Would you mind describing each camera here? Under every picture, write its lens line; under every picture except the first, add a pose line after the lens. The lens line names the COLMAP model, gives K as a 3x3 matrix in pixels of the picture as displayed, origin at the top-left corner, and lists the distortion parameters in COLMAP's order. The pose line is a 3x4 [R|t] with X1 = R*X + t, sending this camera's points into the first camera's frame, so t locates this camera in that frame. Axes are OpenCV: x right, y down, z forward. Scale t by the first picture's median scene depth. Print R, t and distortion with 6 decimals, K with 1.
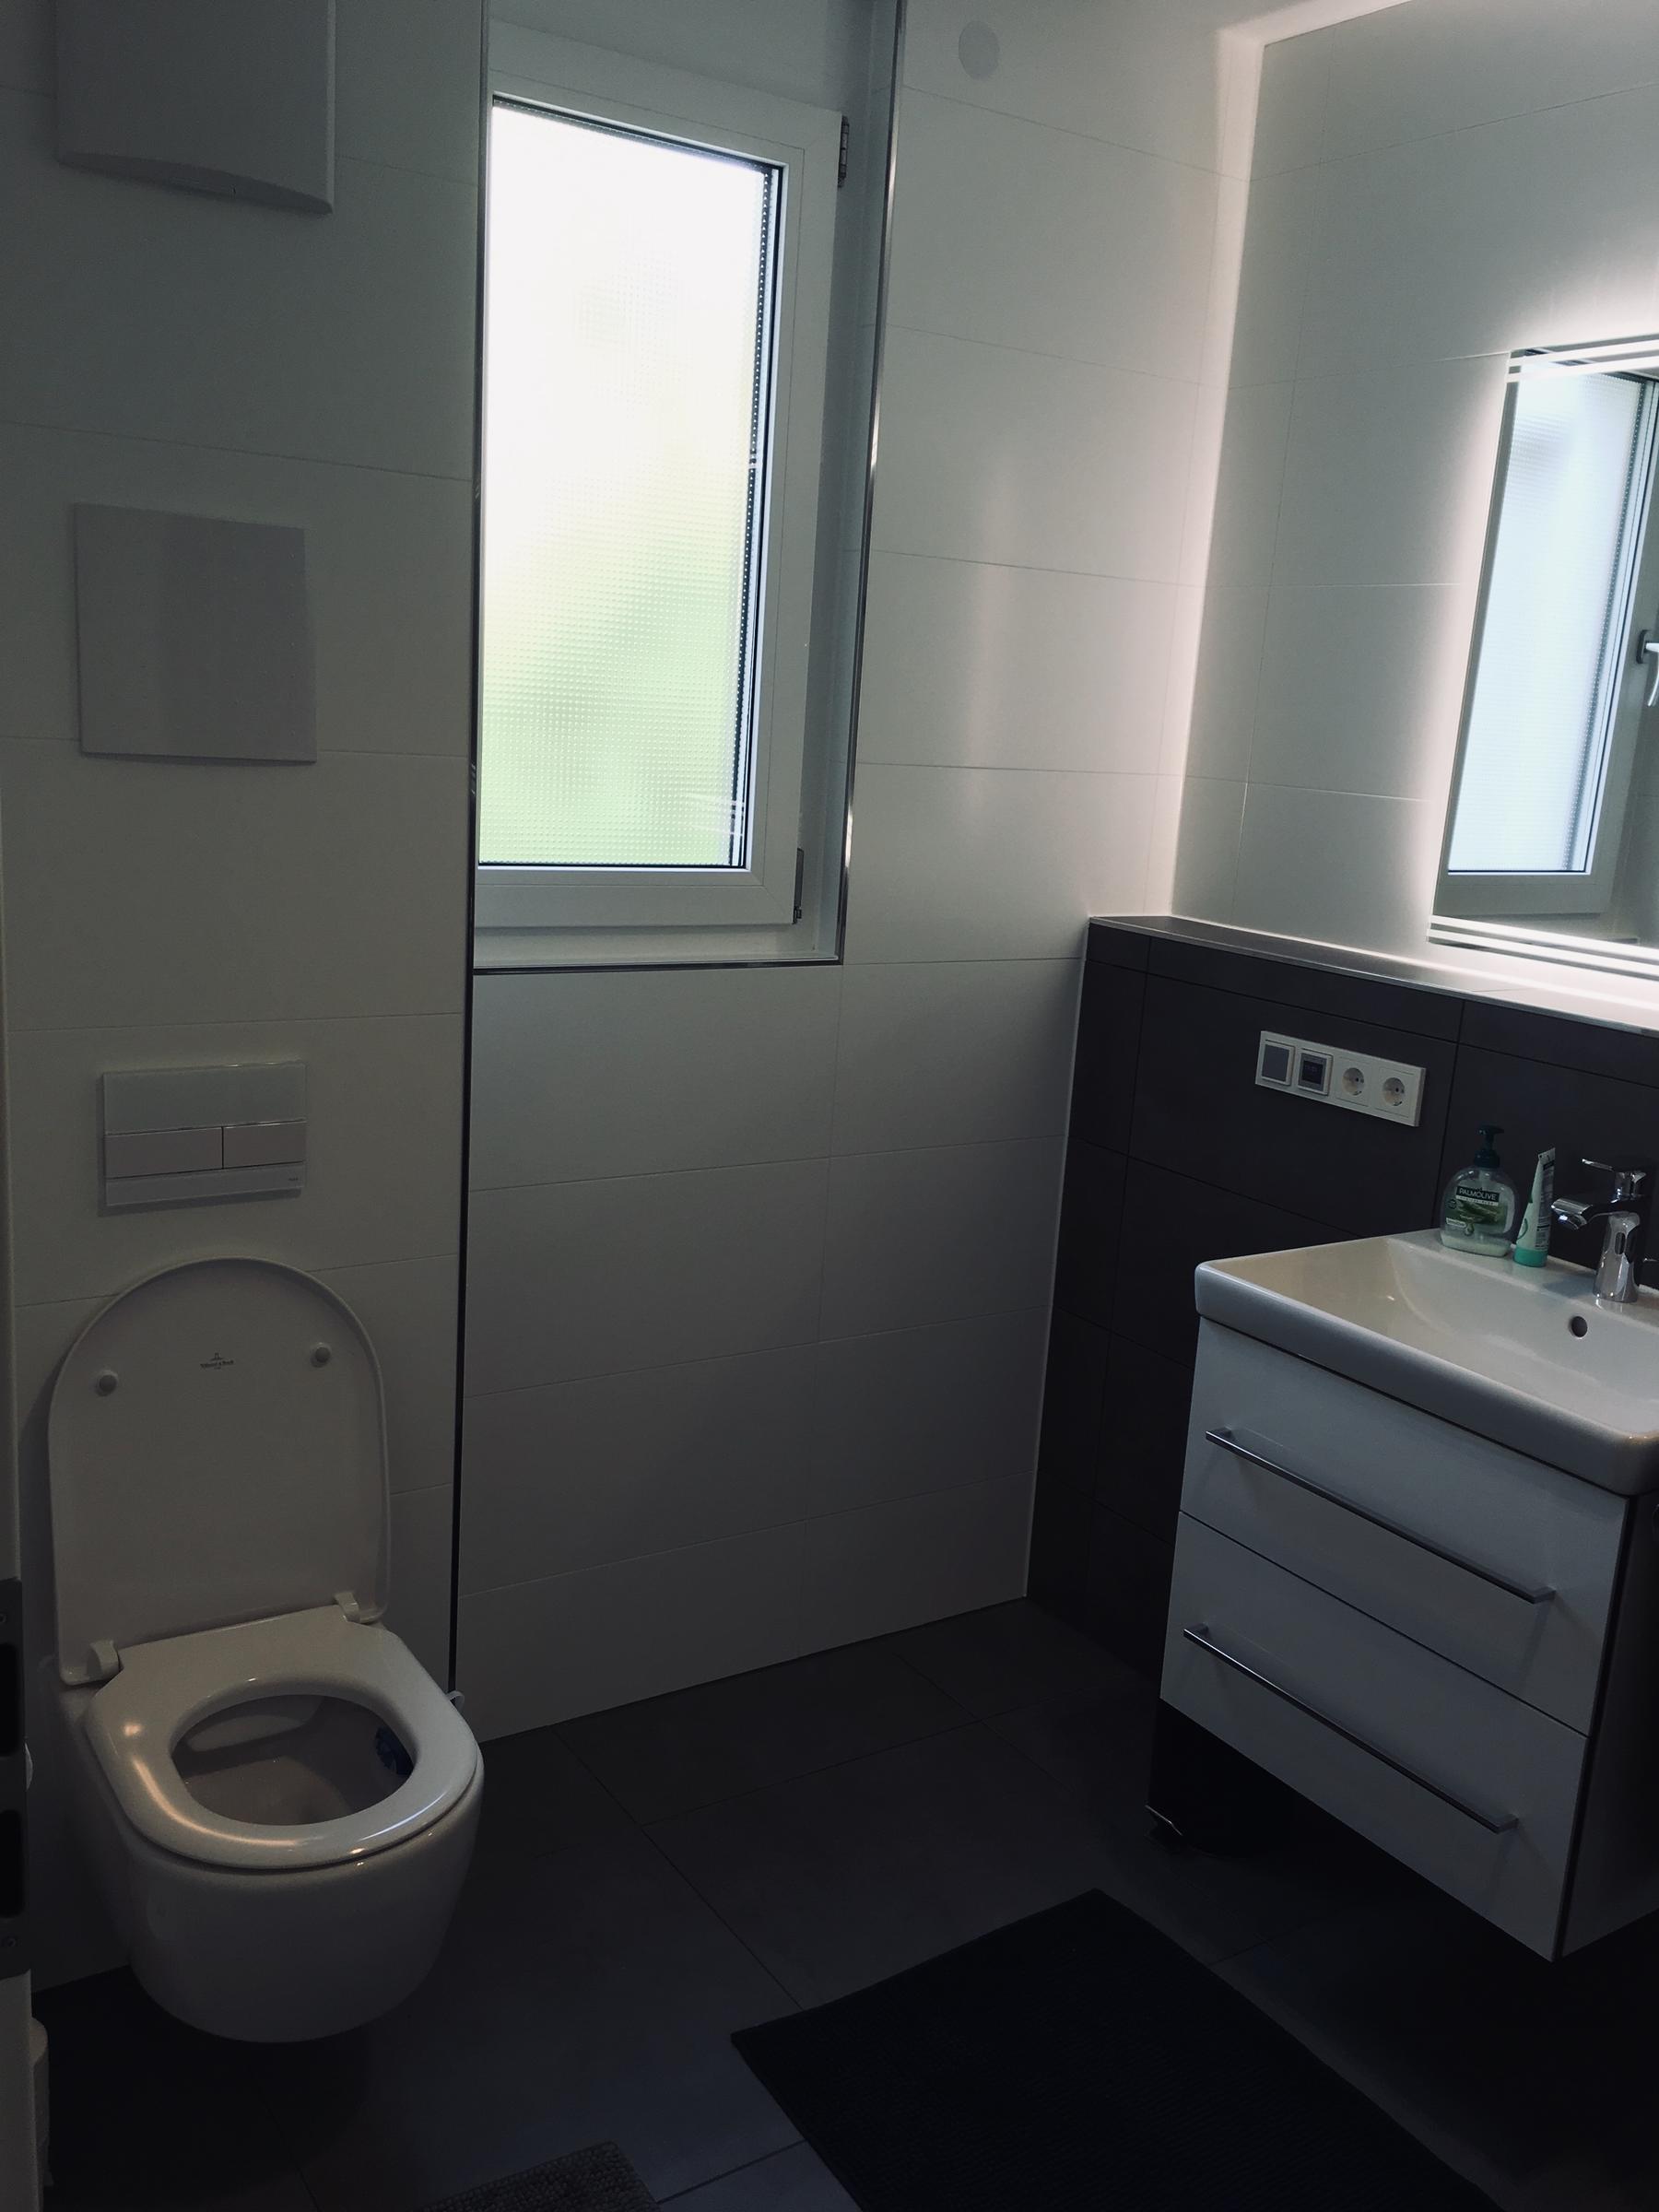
lens RADIAL K [[1888.7, 0, 829.5], [0, 1888.7, 1106.0], [0, 0, 1]] dist [0.091390, -0.135898]
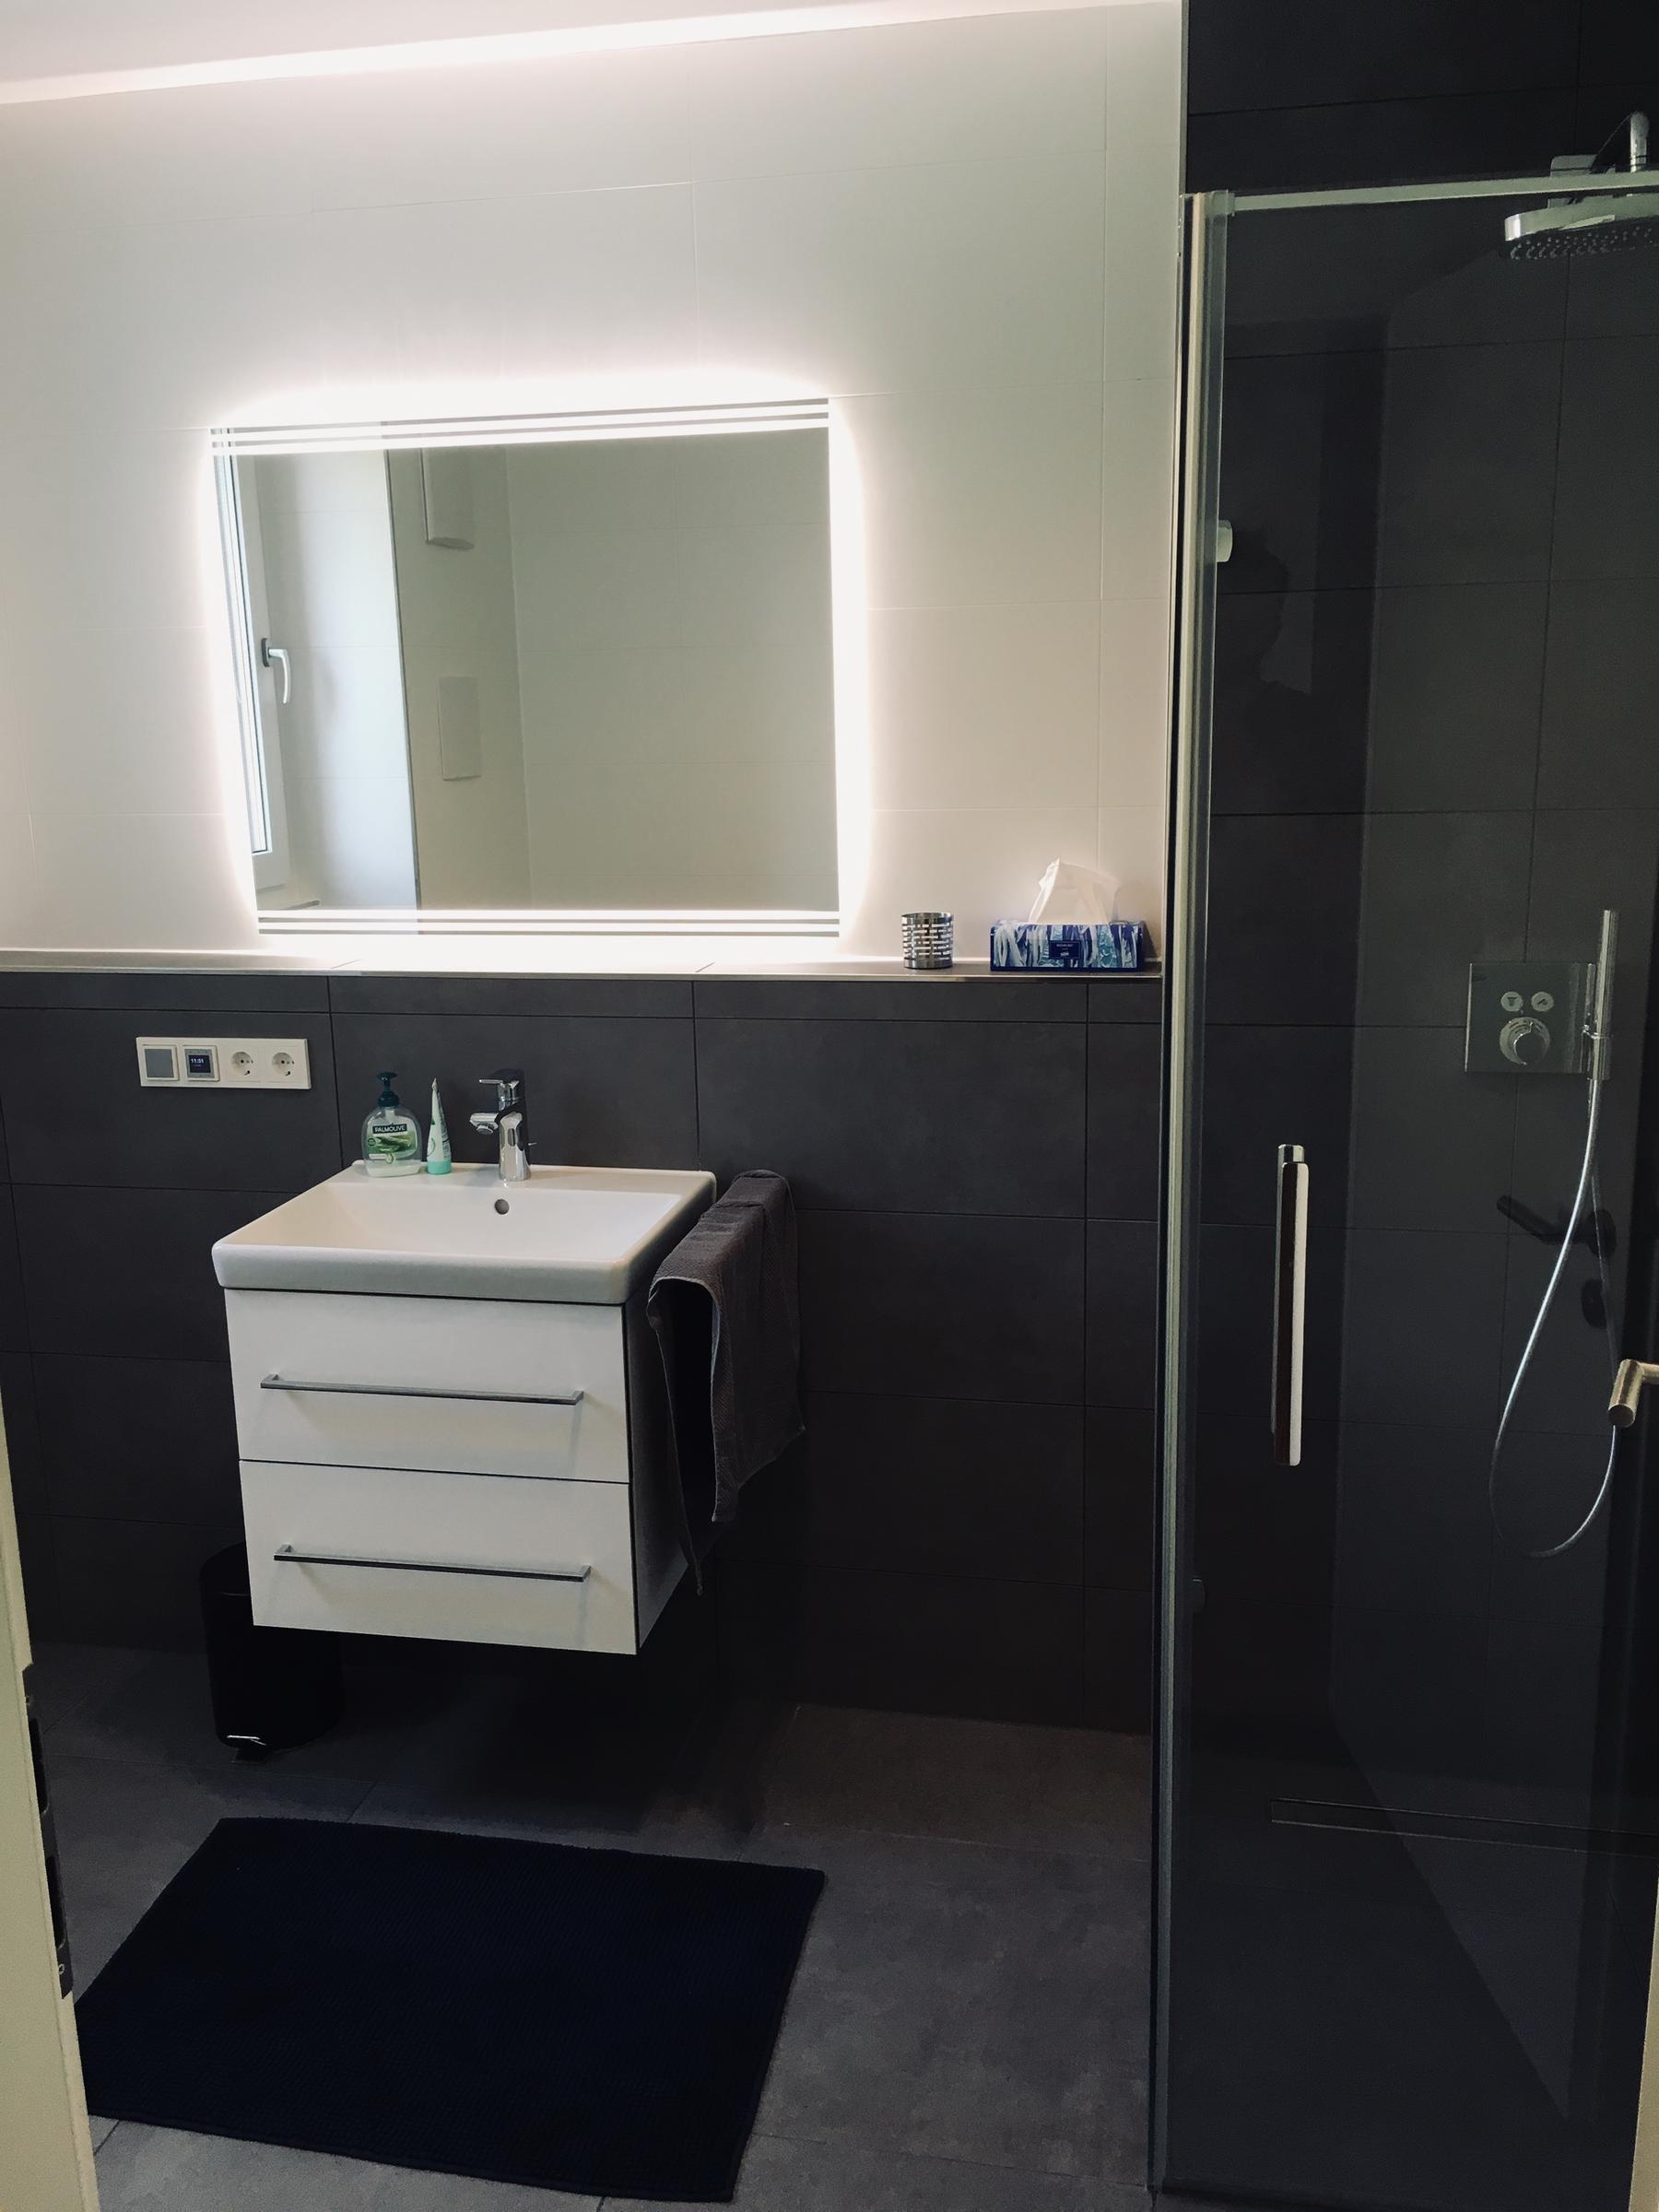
lens RADIAL K [[1888.7, 0, 829.5], [0, 1888.7, 1106.0], [0, 0, 1]] dist [0.091390, -0.135898]
pose [[0.700314, -0.232261, 0.674993, -0.284342], [0.216267, 0.970180, 0.109453, -0.040843], [-0.680286, 0.069327, 0.729660, -0.087899]]
